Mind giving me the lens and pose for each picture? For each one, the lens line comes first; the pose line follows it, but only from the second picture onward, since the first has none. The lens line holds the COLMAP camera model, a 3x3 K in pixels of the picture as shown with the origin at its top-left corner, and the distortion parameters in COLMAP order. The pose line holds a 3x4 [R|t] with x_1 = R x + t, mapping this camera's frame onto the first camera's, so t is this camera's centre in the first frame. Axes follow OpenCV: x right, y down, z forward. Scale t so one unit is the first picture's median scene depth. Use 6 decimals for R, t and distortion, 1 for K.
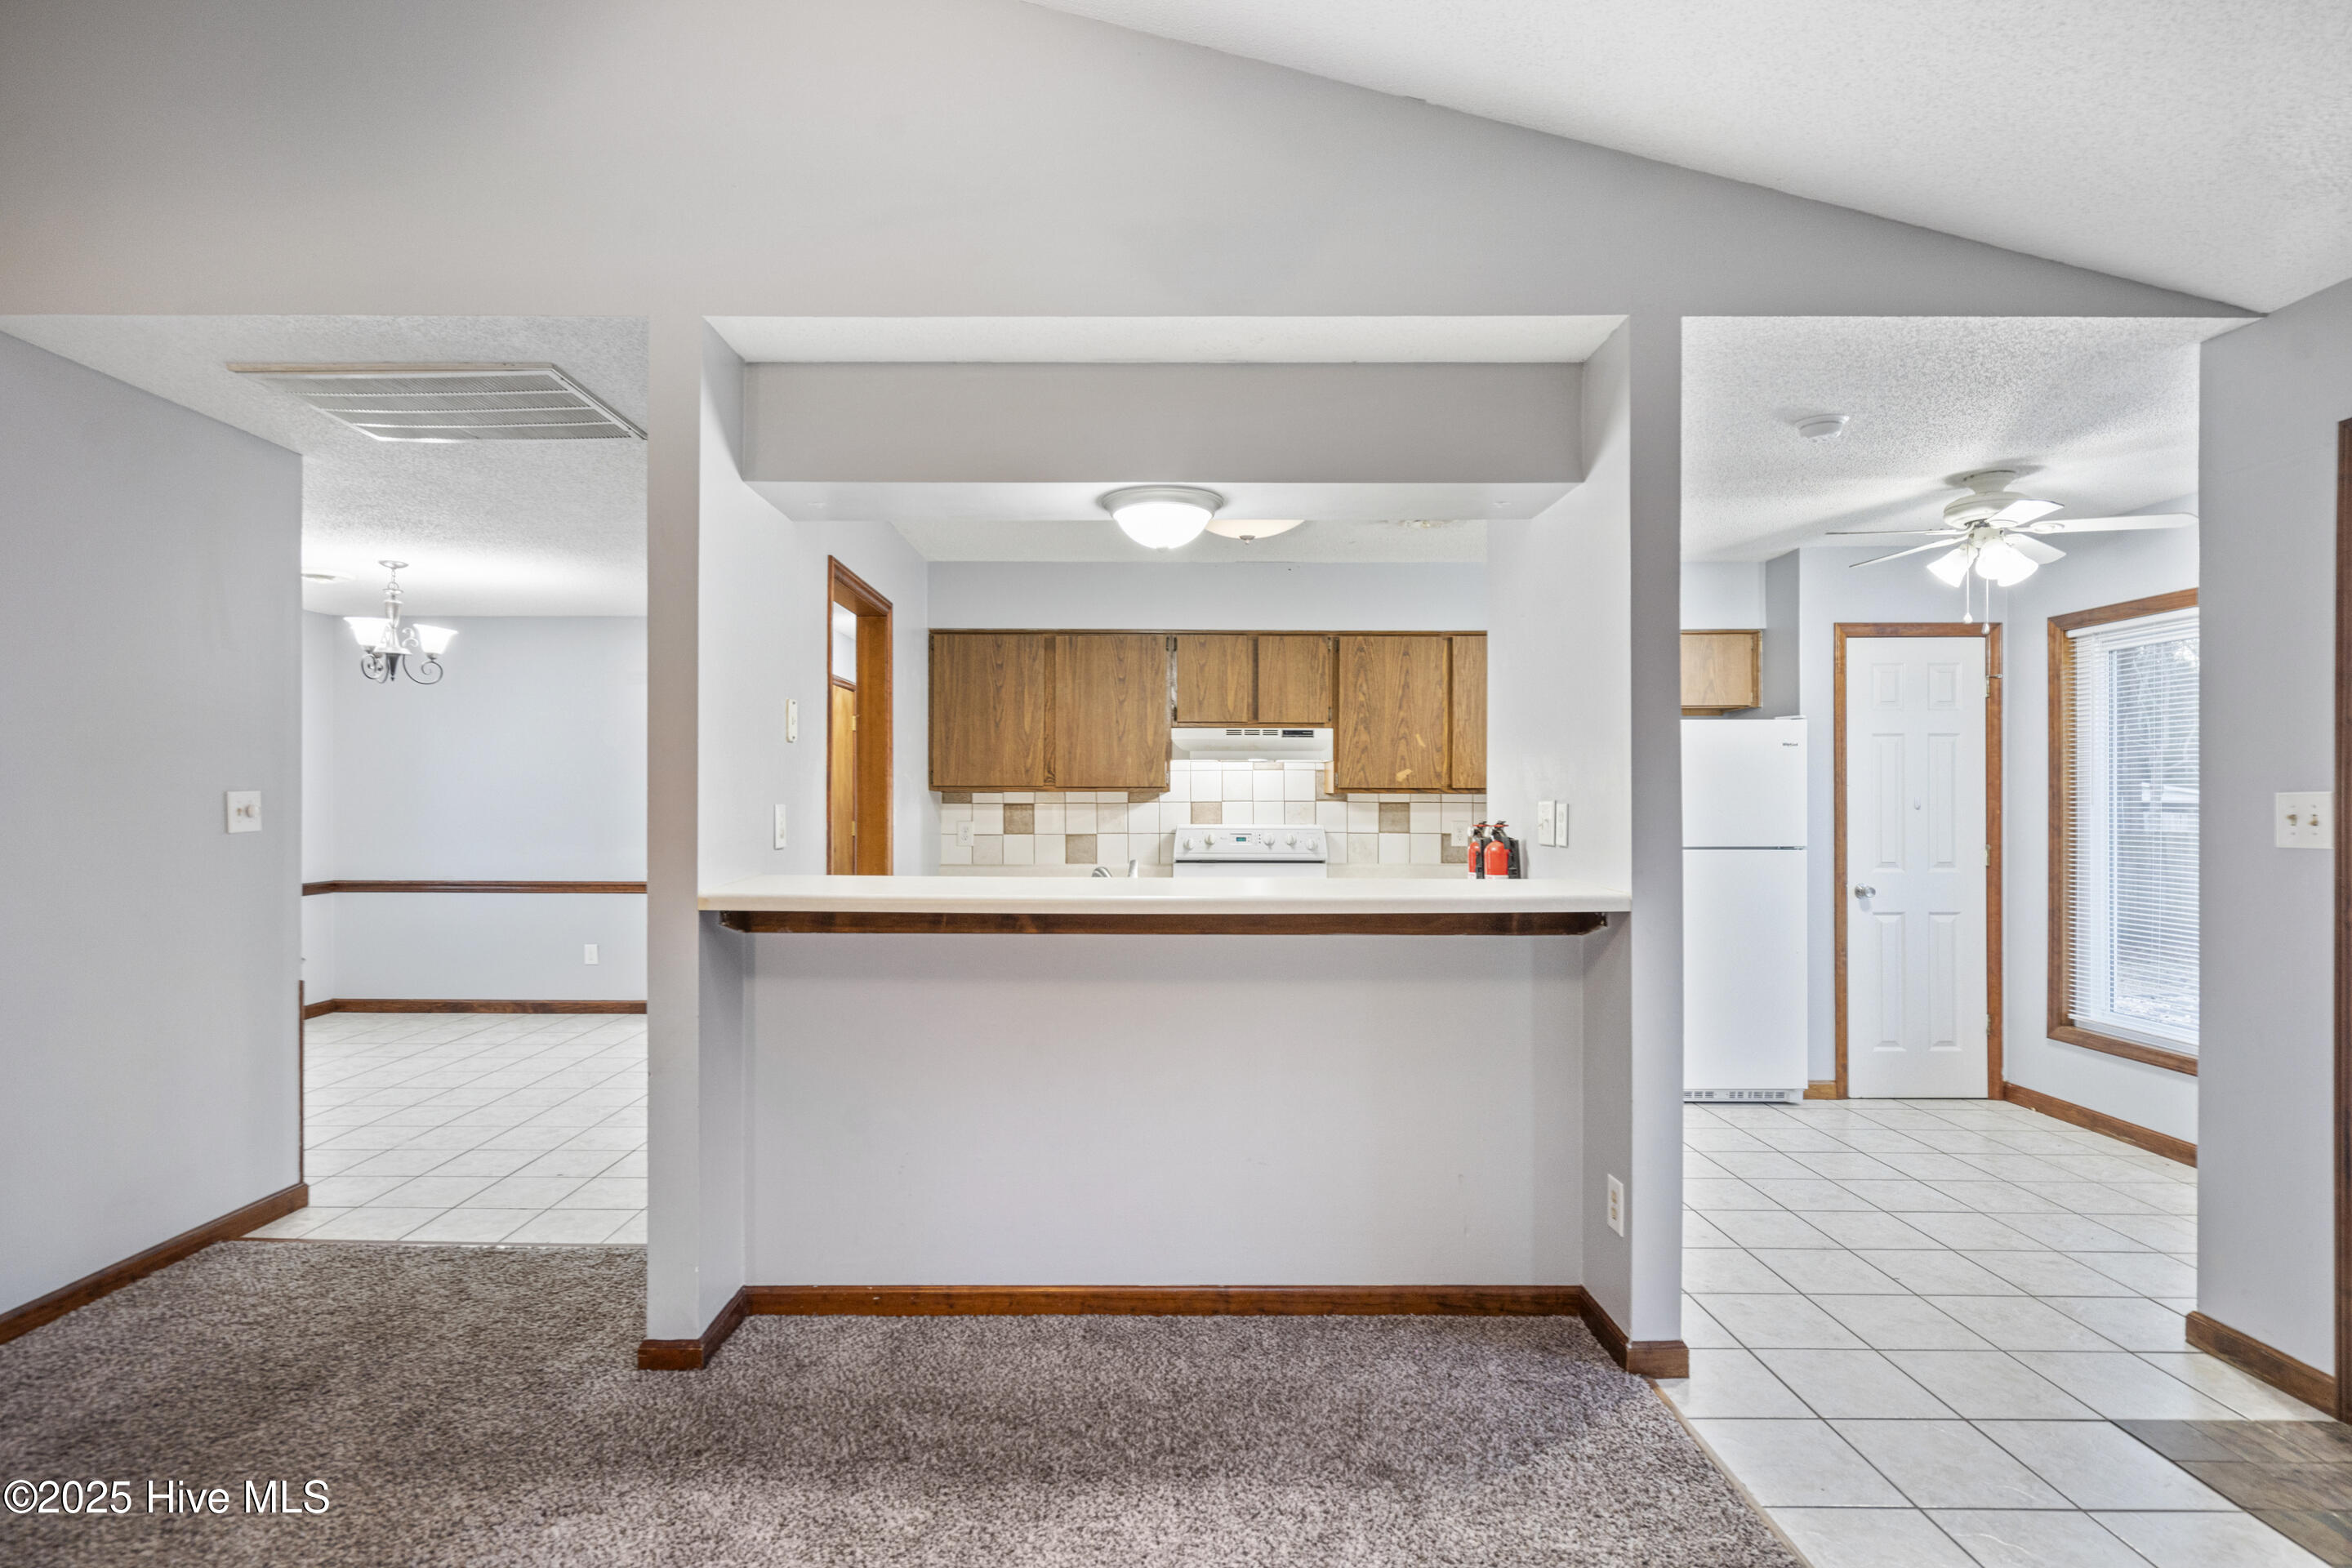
lens RADIAL K [[1151.0, 0, 1143.9], [0, 1151.0, 798.8], [0, 0, 1]] dist [0.000187, 0.000145]
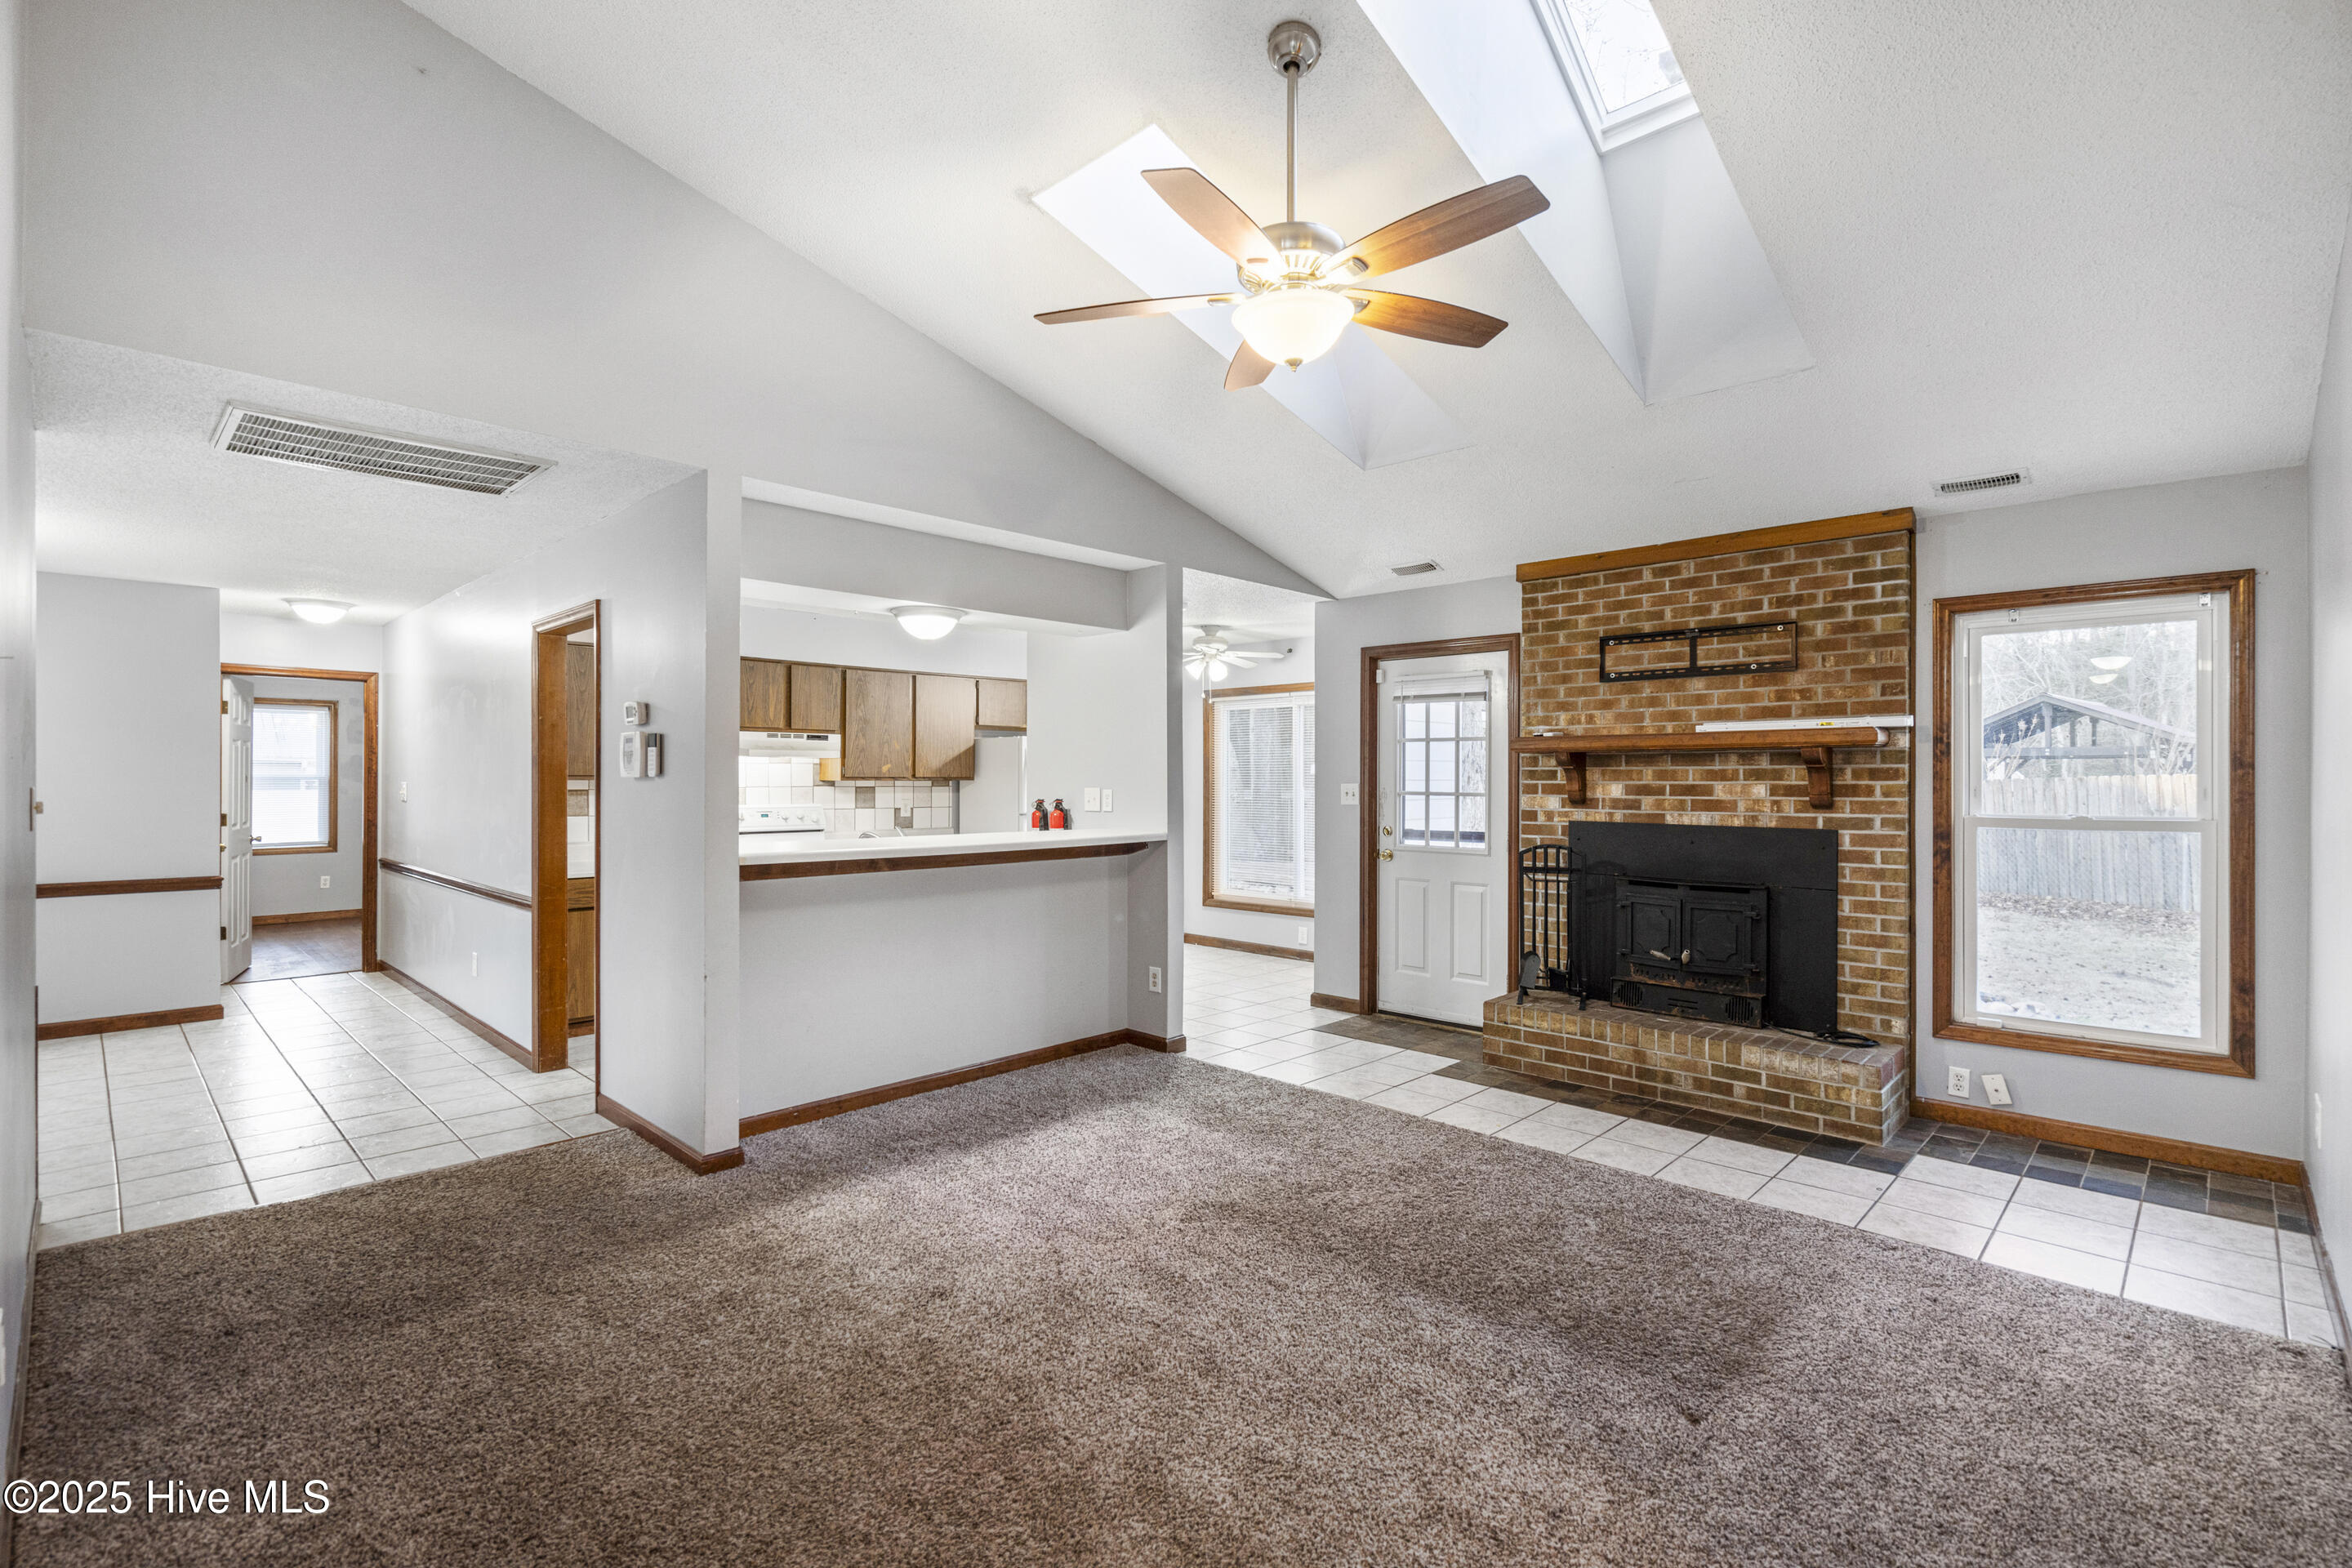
lens RADIAL K [[1065.5, 0, 1183.1], [0, 1065.5, 776.5], [0, 0, 1]] dist [-0.002846, 0.000099]
pose [[0.687809, 0.000225, 0.725891, -0.552001], [-0.000616, 1.000000, 0.000273, -0.012104], [-0.725891, -0.000635, 0.687809, -0.217378]]
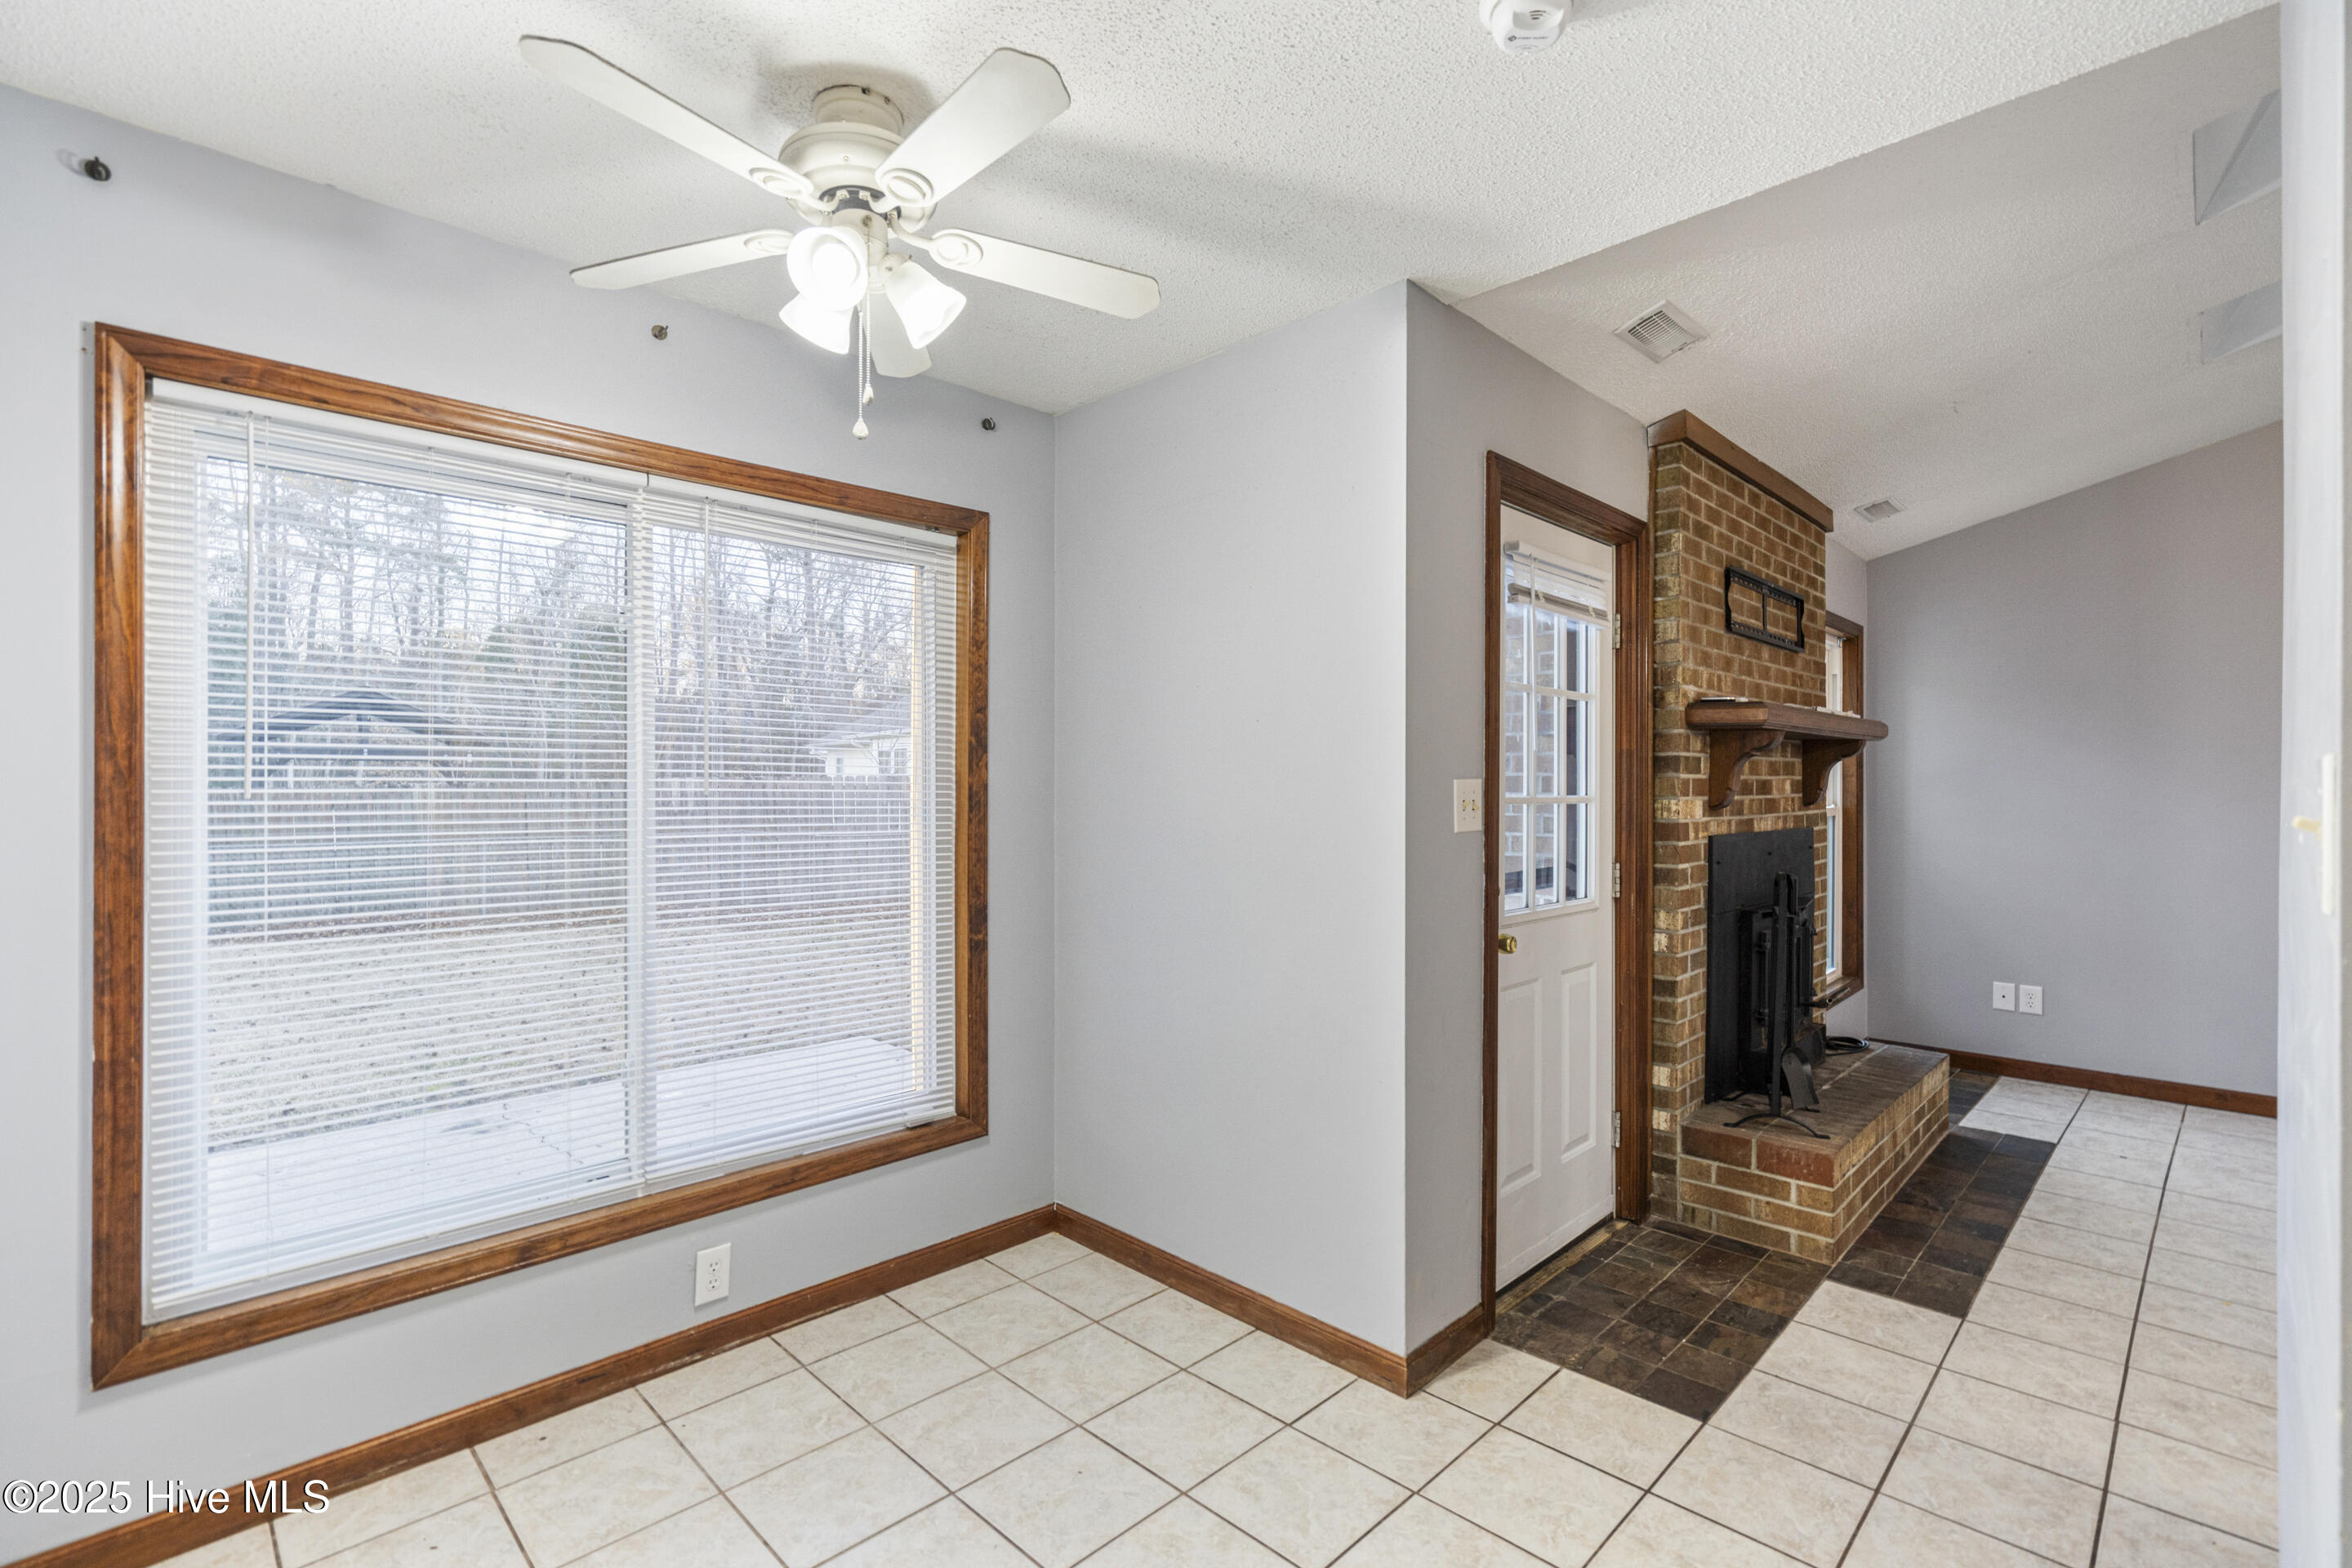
lens RADIAL K [[1056.6, 0, 1176.0], [0, 1056.6, 784.0], [0, 0, 1]] dist [-0.001735, -0.000270]
pose [[-0.712422, -0.004944, 0.701734, 0.271735], [-0.004665, 0.999986, 0.002309, -0.001162], [-0.701736, -0.001628, -0.712436, 0.996629]]
